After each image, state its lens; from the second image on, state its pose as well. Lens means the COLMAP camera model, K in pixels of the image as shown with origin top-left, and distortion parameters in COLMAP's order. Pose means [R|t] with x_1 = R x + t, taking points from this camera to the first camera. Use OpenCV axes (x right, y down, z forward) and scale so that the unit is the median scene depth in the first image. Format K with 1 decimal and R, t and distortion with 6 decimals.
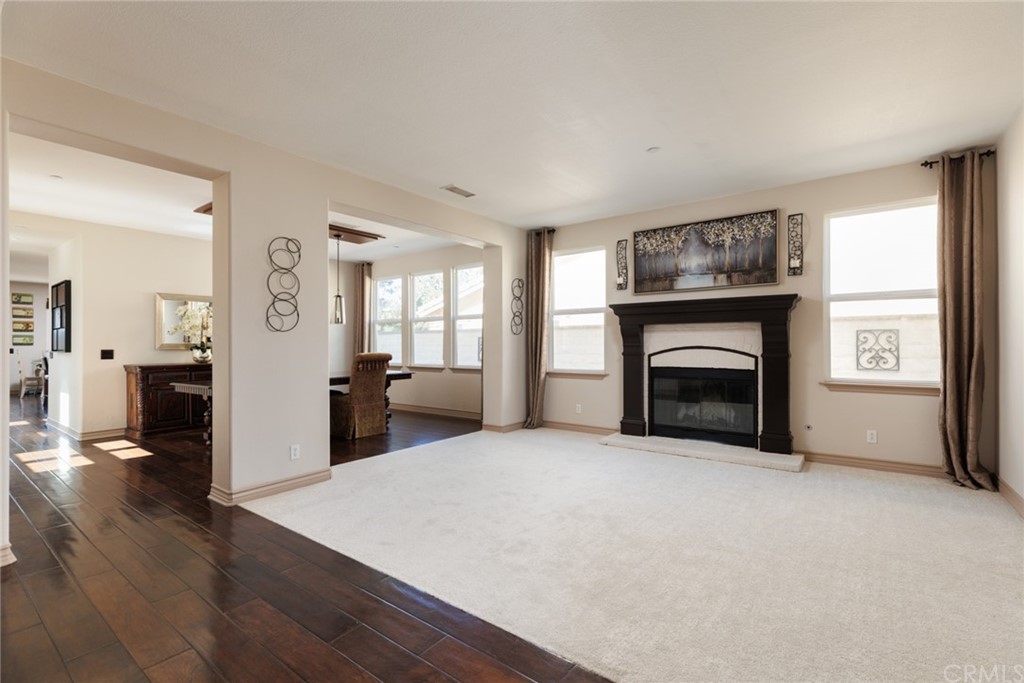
lens RADIAL K [[456.3, 0, 516.1], [0, 456.3, 338.7], [0, 0, 1]] dist [0.001005, 0.000601]
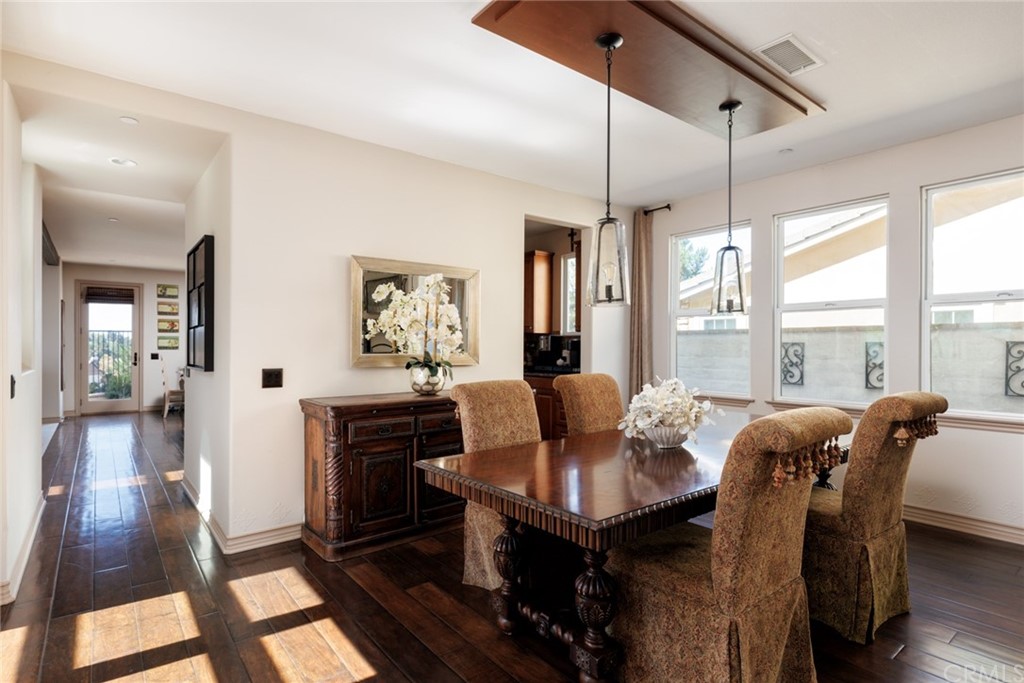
lens RADIAL K [[520.6, 0, 512.0], [0, 520.6, 341.5], [0, 0, 1]] dist [-0.003192, -0.000083]
pose [[0.966686, 0.003583, -0.255941, -0.454255], [-0.002496, 0.999986, 0.004574, -0.008061], [0.255954, -0.003783, 0.966682, 0.473108]]
